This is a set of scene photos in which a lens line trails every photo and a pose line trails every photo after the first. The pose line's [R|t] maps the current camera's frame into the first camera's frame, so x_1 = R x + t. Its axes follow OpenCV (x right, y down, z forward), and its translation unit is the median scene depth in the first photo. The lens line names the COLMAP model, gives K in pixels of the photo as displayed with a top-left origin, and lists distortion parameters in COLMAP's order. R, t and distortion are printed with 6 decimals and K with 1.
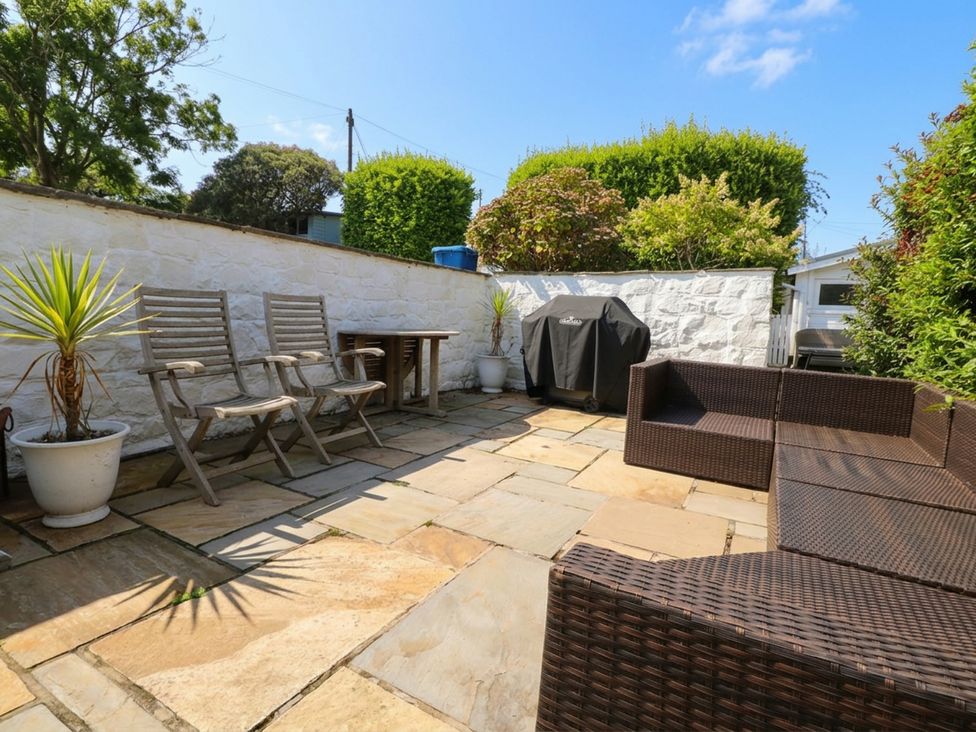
lens RADIAL K [[517.9, 0, 484.1], [0, 517.9, 357.6], [0, 0, 1]] dist [0.002413, -0.013599]
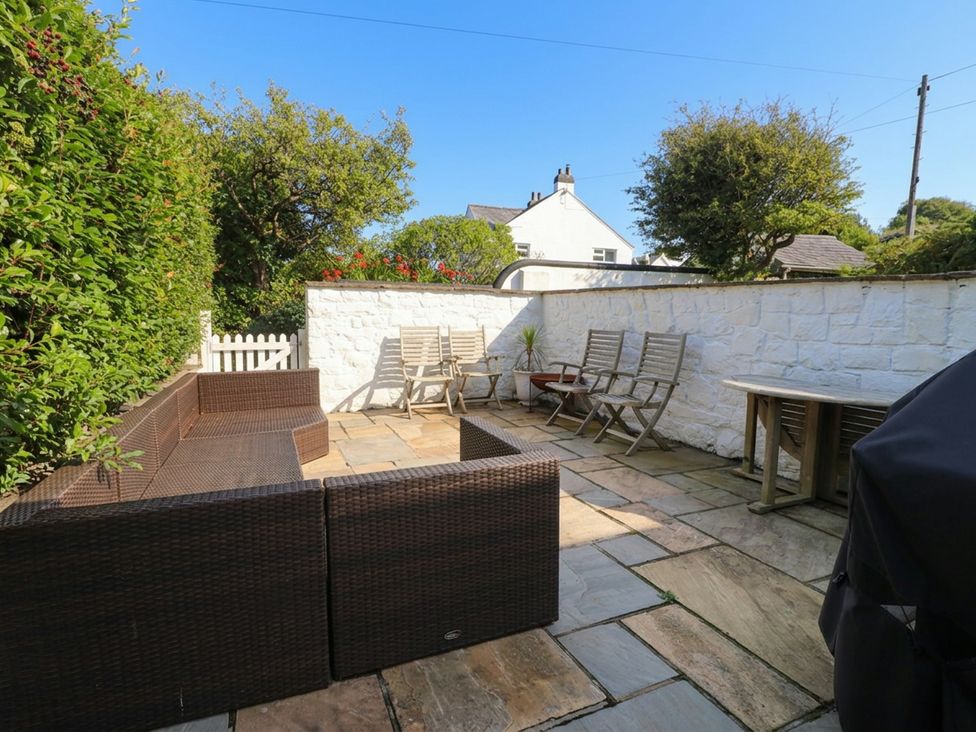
lens RADIAL K [[517.9, 0, 484.1], [0, 517.9, 357.6], [0, 0, 1]] dist [0.002413, -0.013599]
pose [[-0.581480, 0.033080, -0.812888, 0.916945], [-0.125787, 0.983503, 0.130002, -0.182194], [0.803777, 0.177844, -0.567727, 1.418655]]
